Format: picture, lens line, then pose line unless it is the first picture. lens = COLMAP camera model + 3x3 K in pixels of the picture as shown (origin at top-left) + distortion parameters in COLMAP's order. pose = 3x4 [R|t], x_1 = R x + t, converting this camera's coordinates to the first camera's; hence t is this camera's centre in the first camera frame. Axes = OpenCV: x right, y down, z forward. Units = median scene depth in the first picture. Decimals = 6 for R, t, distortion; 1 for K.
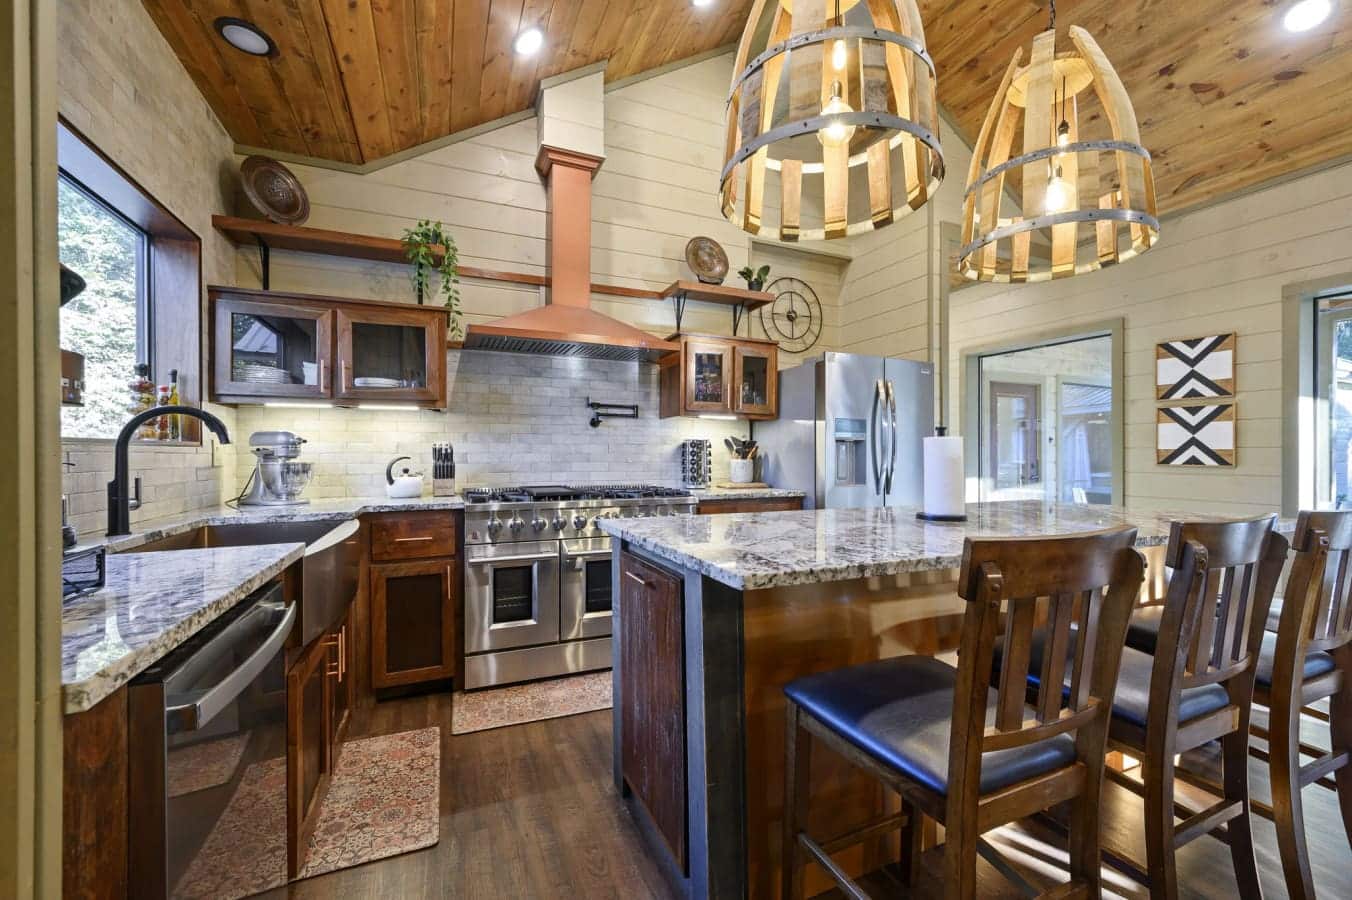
lens RADIAL K [[544.0, 0, 677.2], [0, 544.0, 450.8], [0, 0, 1]] dist [-0.001560, -0.000384]
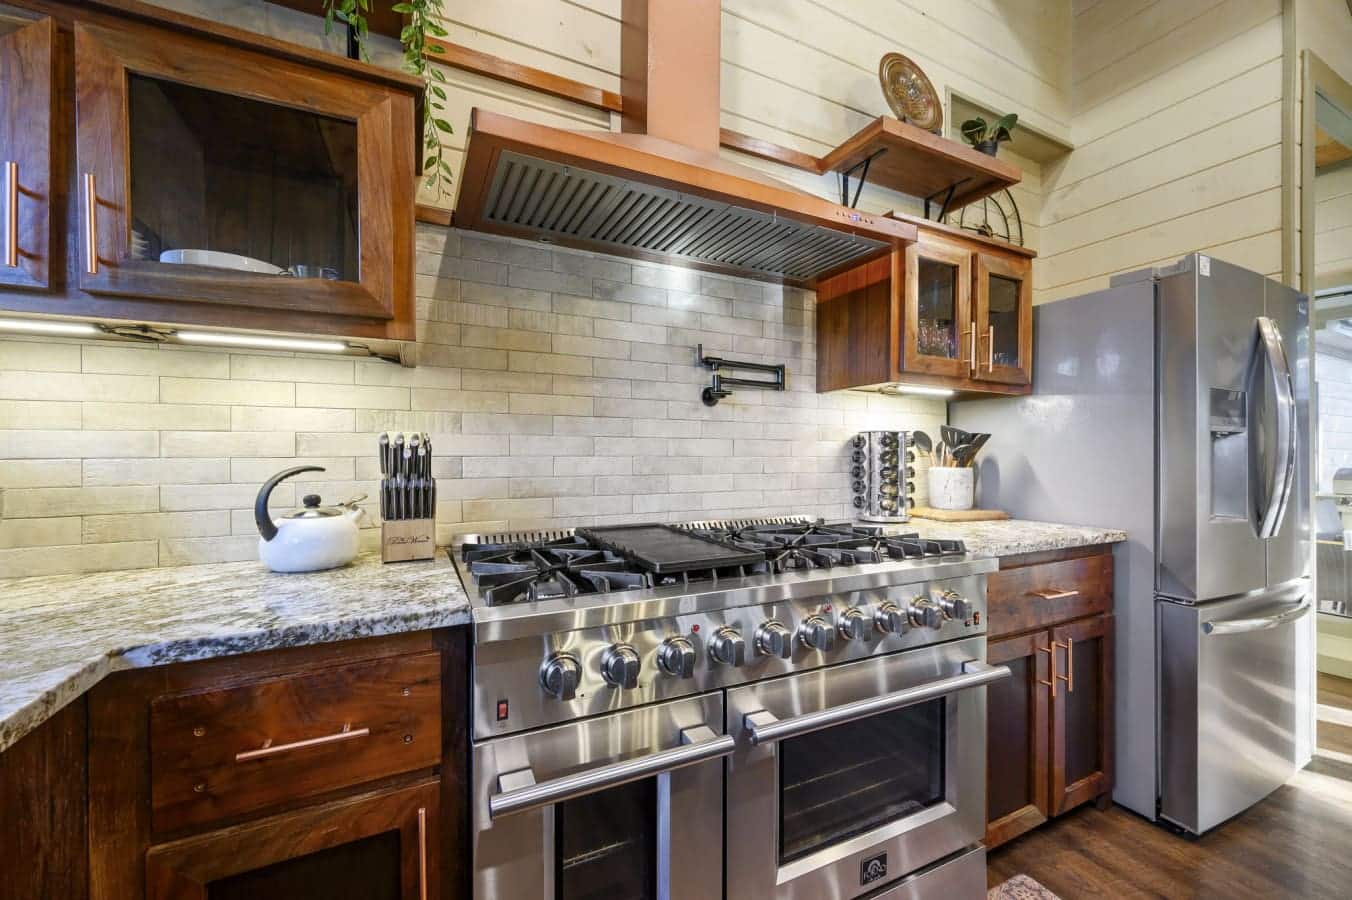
lens RADIAL K [[544.0, 0, 680.7], [0, 544.0, 454.9], [0, 0, 1]] dist [-0.001560, -0.000384]
pose [[0.998602, -0.000222, 0.052850, -0.216138], [-0.000142, 0.999976, 0.006885, -0.000345], [-0.052850, -0.006883, 0.998579, 0.509887]]
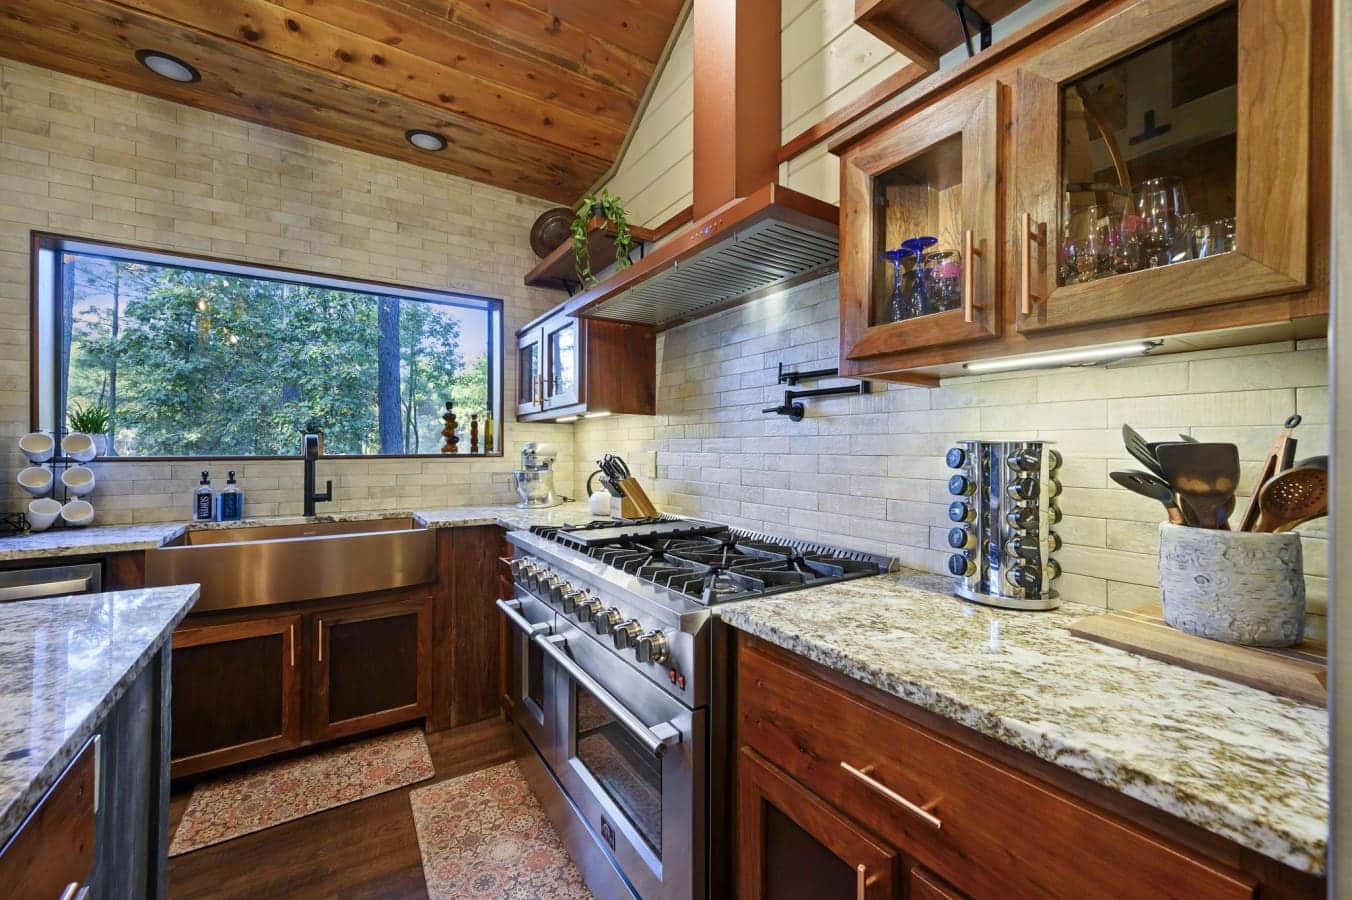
lens RADIAL K [[544.0, 0, 686.4], [0, 544.0, 449.7], [0, 0, 1]] dist [-0.001560, -0.000384]
pose [[0.183526, -0.004709, -0.983004, 0.342138], [-0.012081, 0.999902, -0.007045, -0.012015], [0.982941, 0.013169, 0.183451, 0.842771]]
